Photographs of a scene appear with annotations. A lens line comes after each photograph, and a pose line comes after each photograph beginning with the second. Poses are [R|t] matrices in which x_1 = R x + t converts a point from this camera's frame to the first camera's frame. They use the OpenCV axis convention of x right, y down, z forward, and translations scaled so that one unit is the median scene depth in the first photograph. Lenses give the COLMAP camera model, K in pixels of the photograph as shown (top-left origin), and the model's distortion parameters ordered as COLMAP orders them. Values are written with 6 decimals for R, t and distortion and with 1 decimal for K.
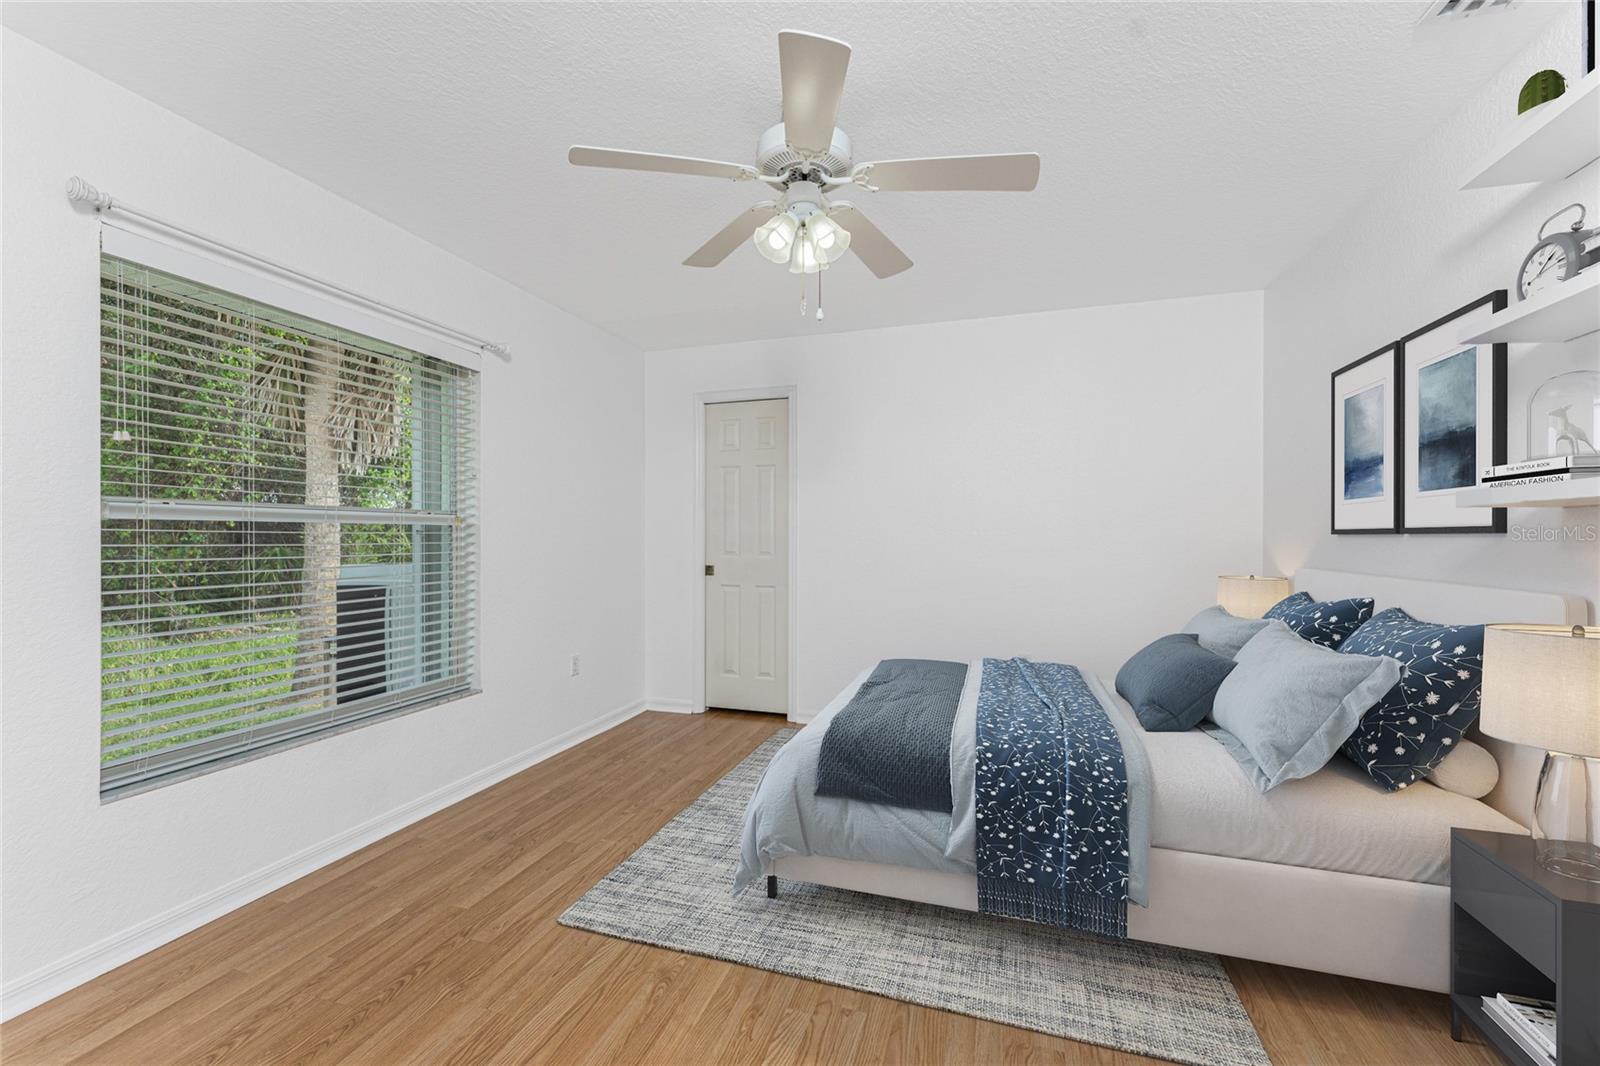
lens RADIAL K [[641.2, 0, 796.9], [0, 641.2, 539.2], [0, 0, 1]] dist [0.013713, -0.000113]
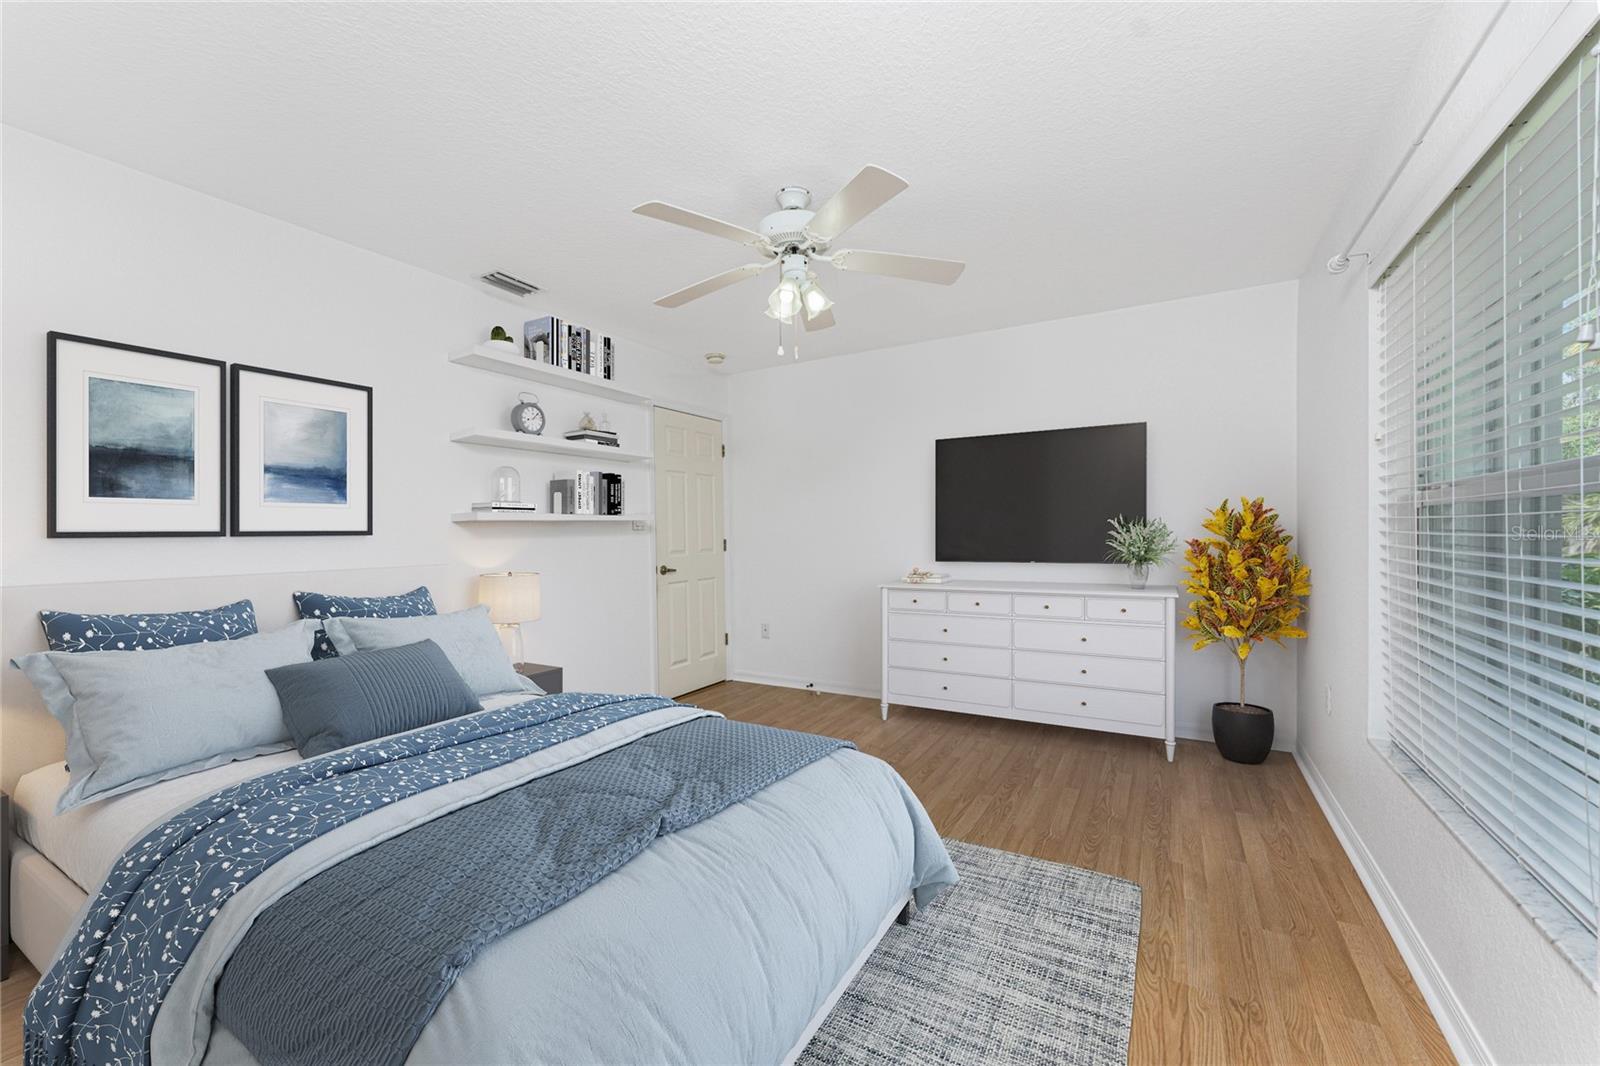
lens RADIAL K [[641.2, 0, 796.9], [0, 641.2, 539.2], [0, 0, 1]] dist [0.013713, -0.000113]
pose [[-0.975528, 0.010712, 0.219612, -0.260859], [0.013353, 0.999855, 0.010547, -0.001719], [-0.219467, 0.013221, -0.975530, 2.195521]]
